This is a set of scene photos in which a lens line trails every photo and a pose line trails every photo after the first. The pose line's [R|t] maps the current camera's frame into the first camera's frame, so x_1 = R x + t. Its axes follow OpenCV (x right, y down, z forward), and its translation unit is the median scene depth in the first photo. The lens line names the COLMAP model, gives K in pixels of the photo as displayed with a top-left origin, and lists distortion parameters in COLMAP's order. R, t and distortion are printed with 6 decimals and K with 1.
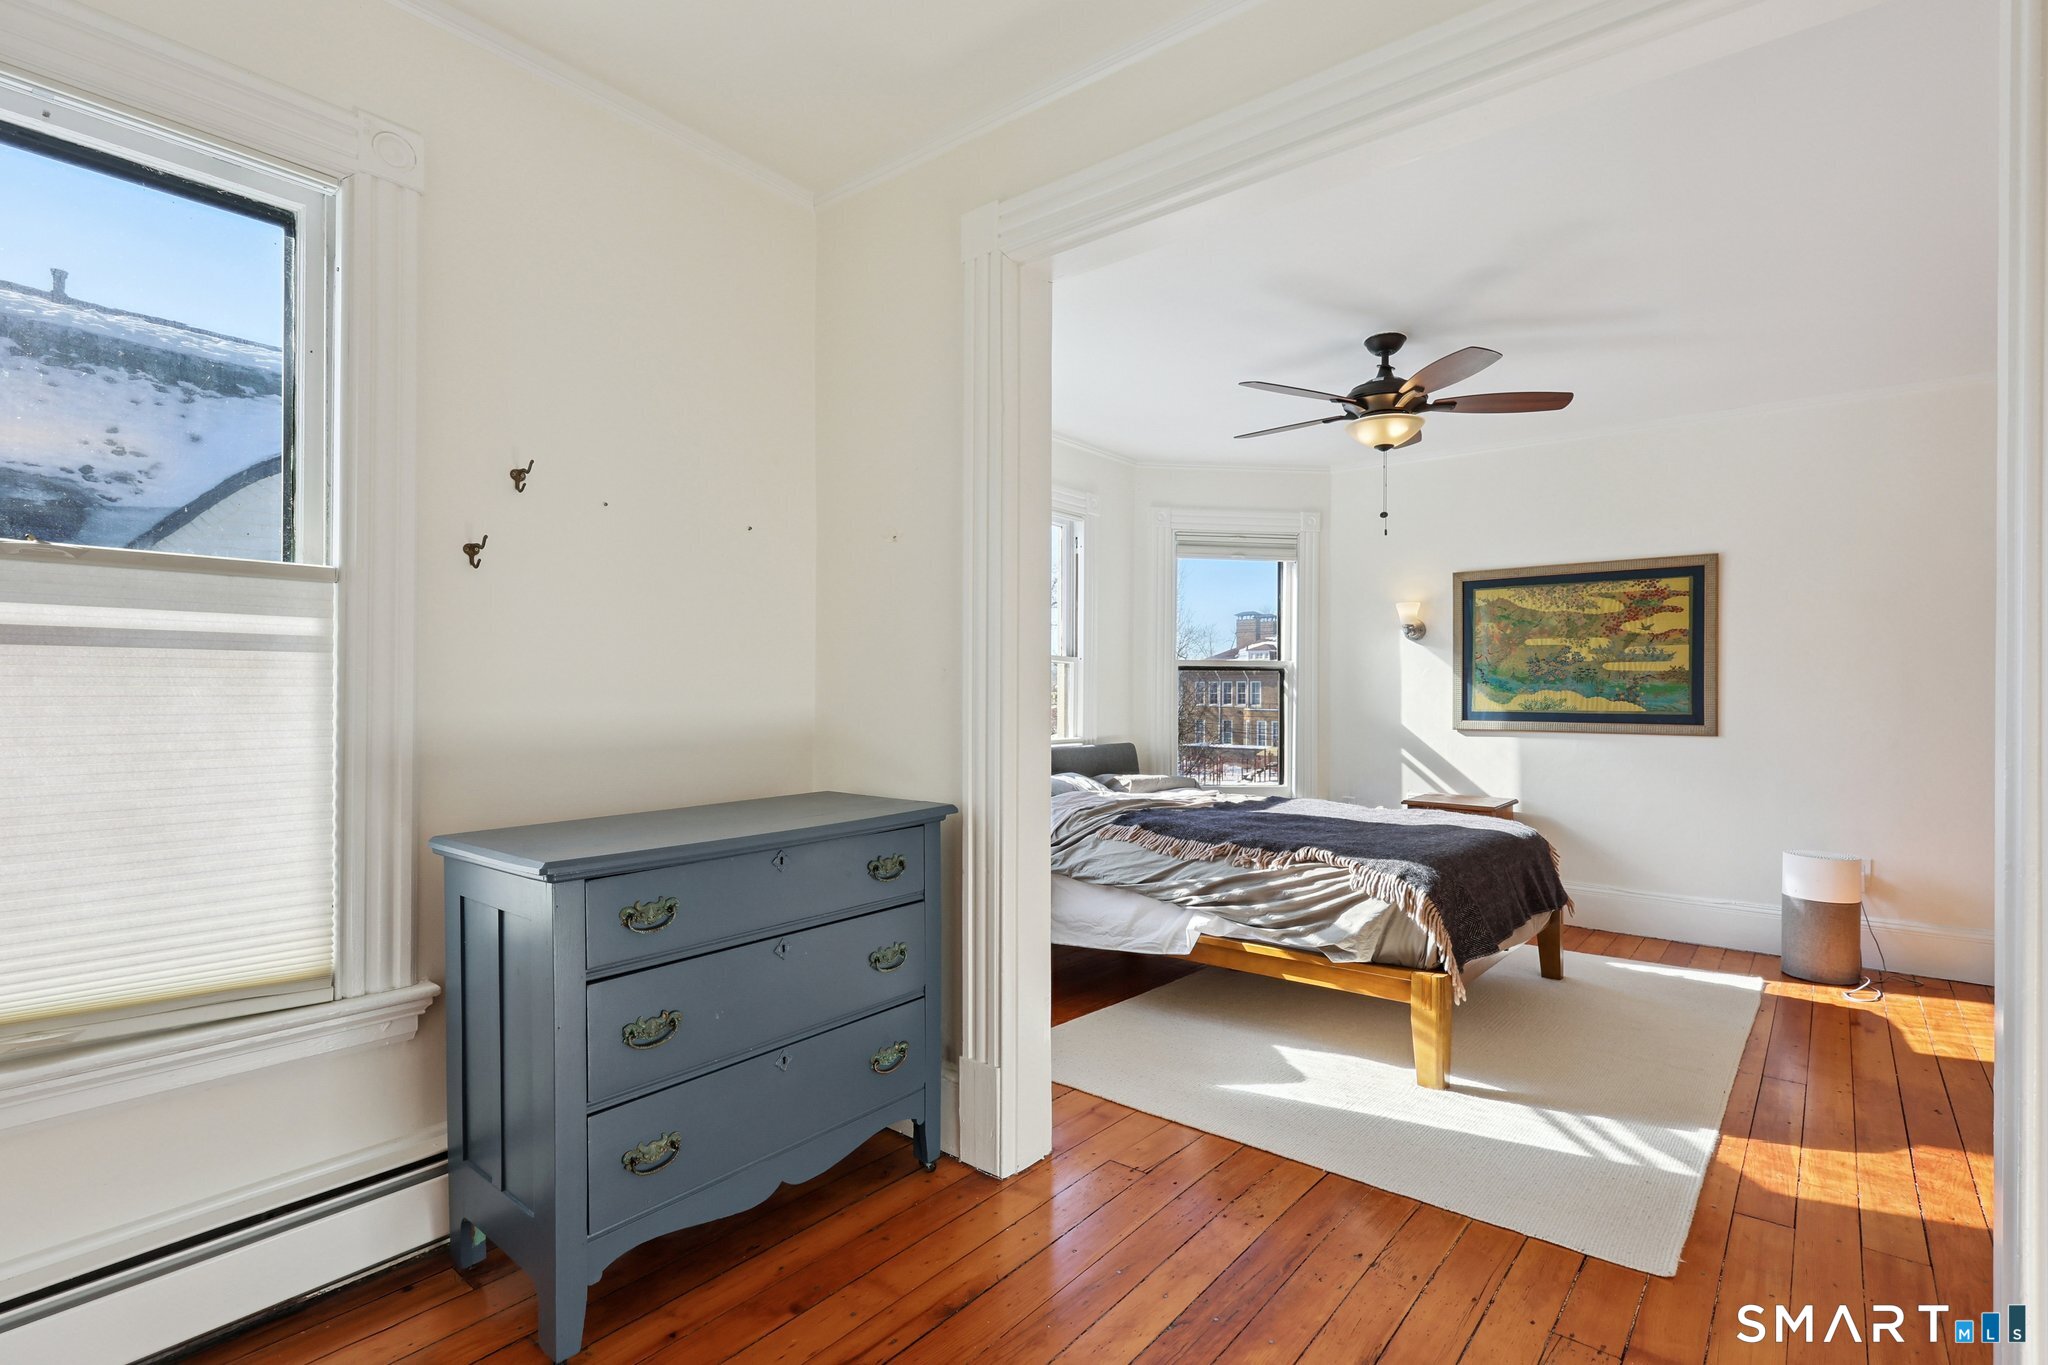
lens RADIAL K [[1004.4, 0, 1024.0], [0, 1004.4, 682.5], [0, 0, 1]] dist [0.011228, -0.000627]
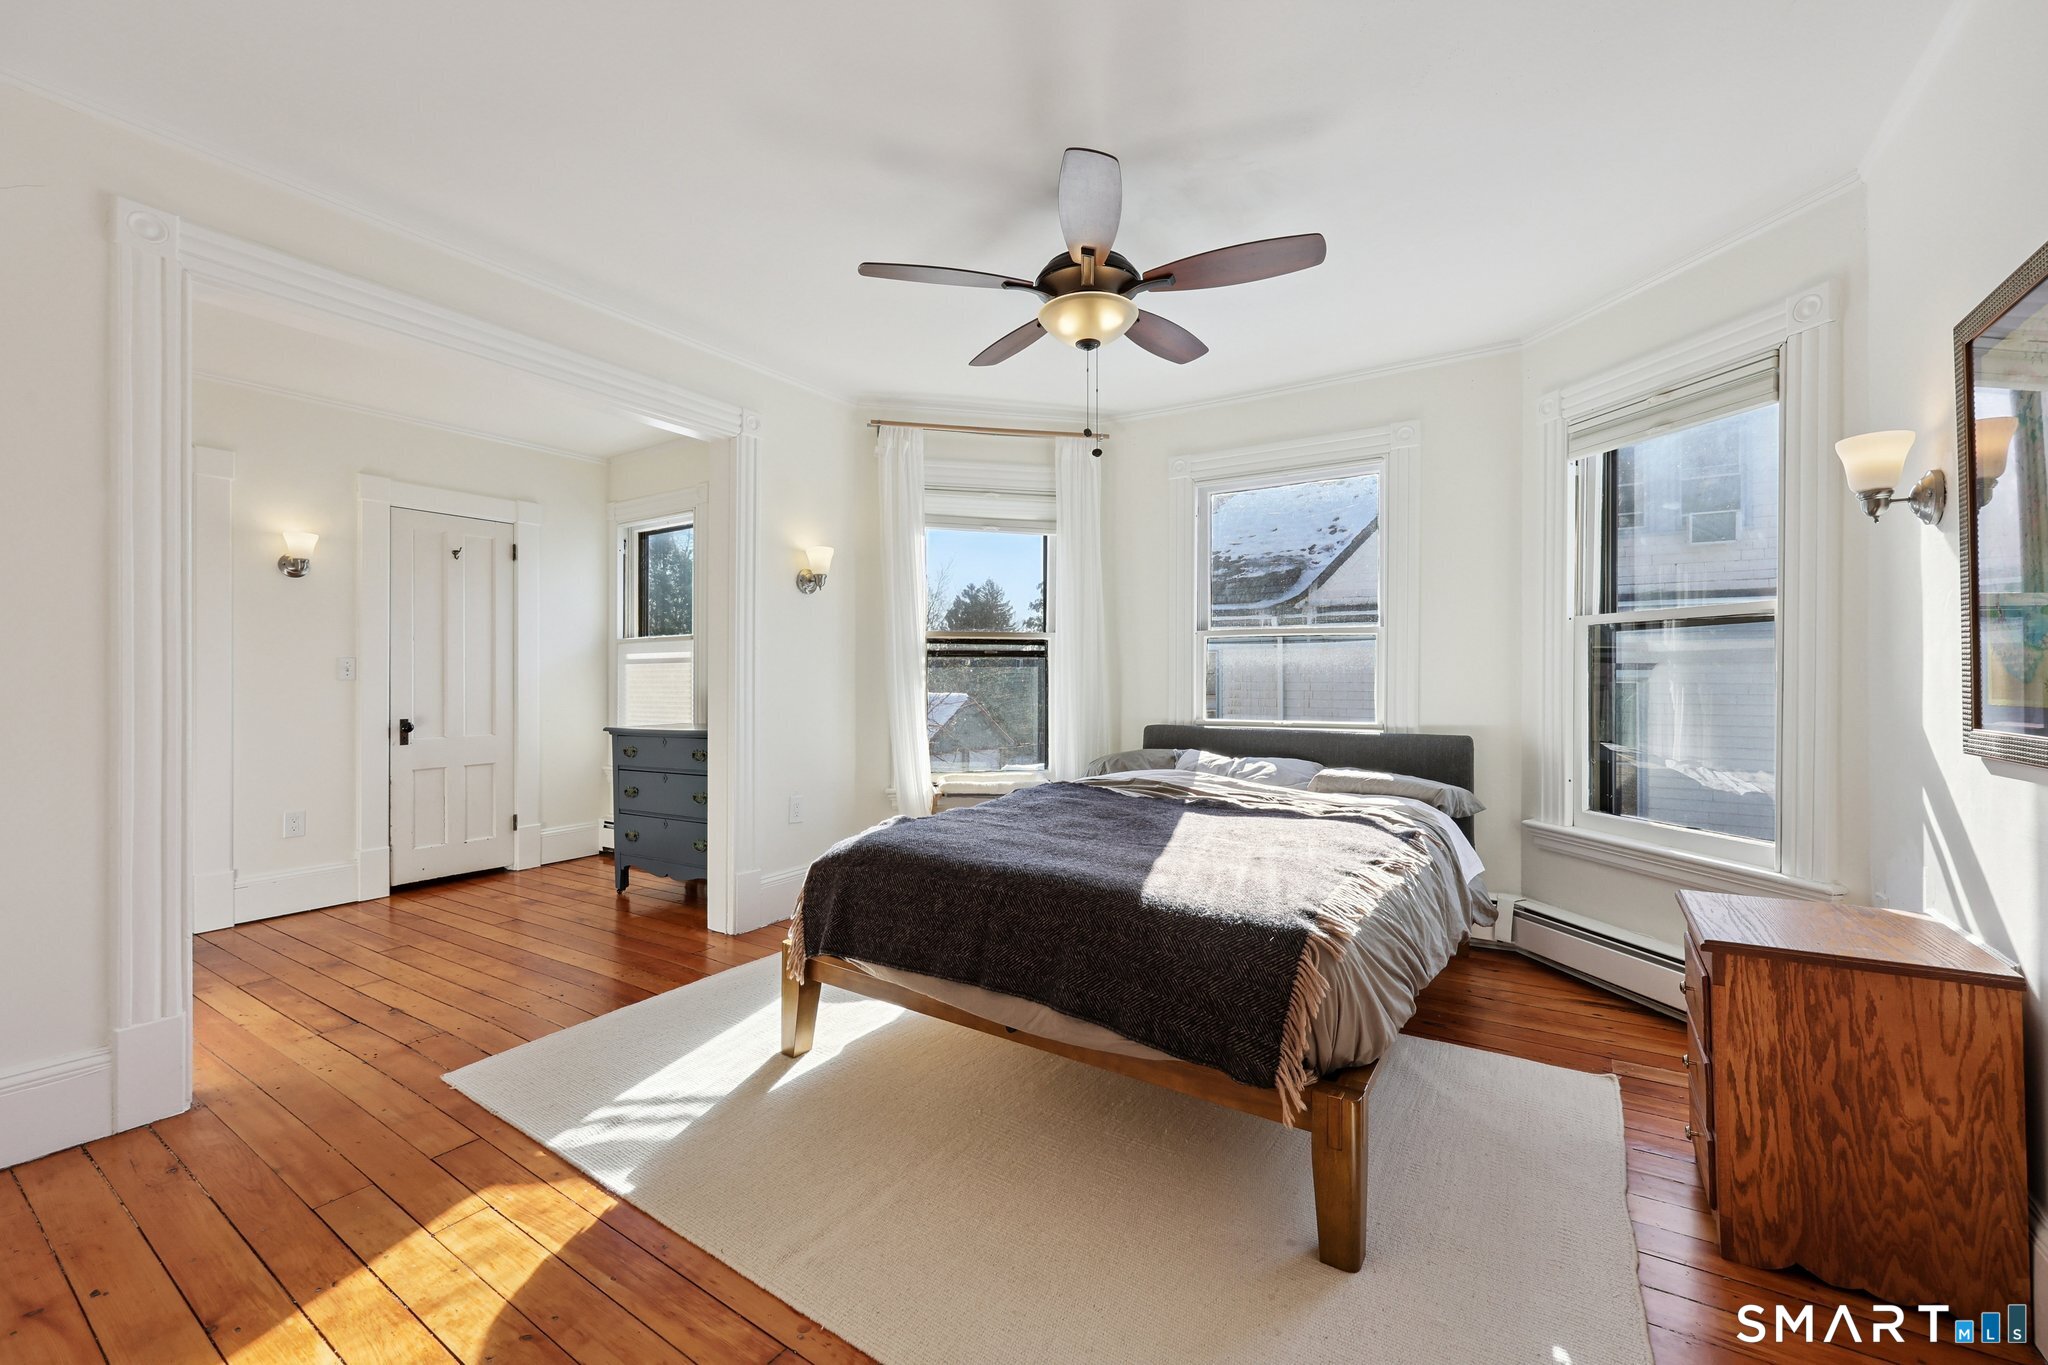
lens RADIAL K [[824.2, 0, 1024.7], [0, 824.2, 676.2], [0, 0, 1]] dist [0.001798, 0.000422]
pose [[0.098911, -0.006863, -0.995073, 0.766709], [0.013578, 0.999892, -0.005547, 0.016731], [0.995004, -0.012963, 0.098994, 0.697278]]
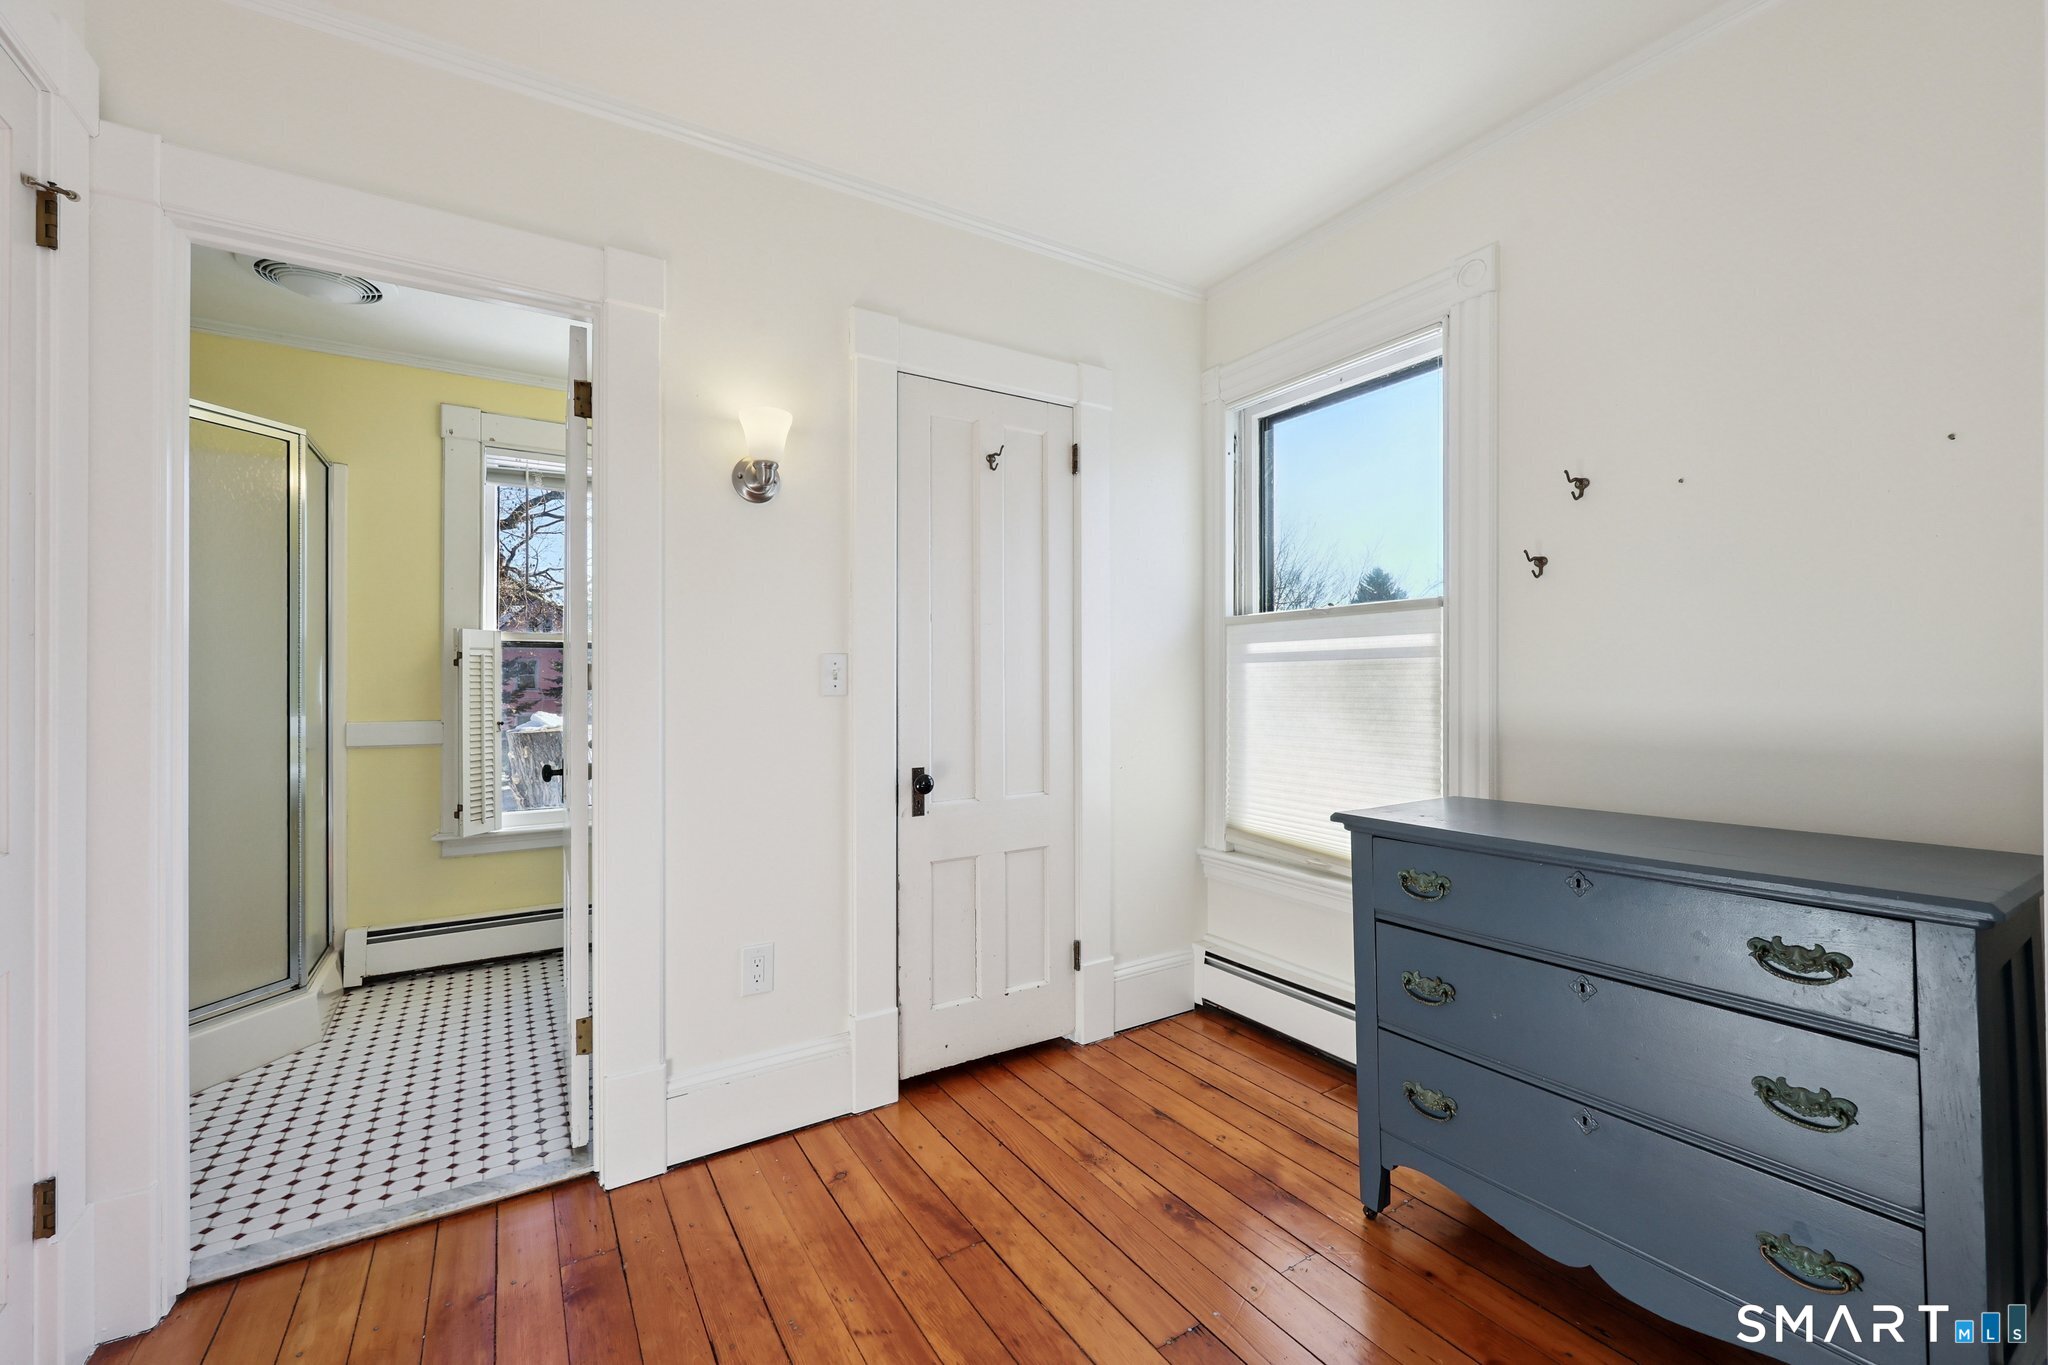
lens RADIAL K [[824.2, 0, 1024.7], [0, 824.2, 676.2], [0, 0, 1]] dist [0.001798, 0.000422]
pose [[-0.321705, -0.005998, -0.946821, 0.237011], [0.011533, 0.999881, -0.010253, 0.001193], [0.946770, -0.014218, -0.321598, 0.324530]]
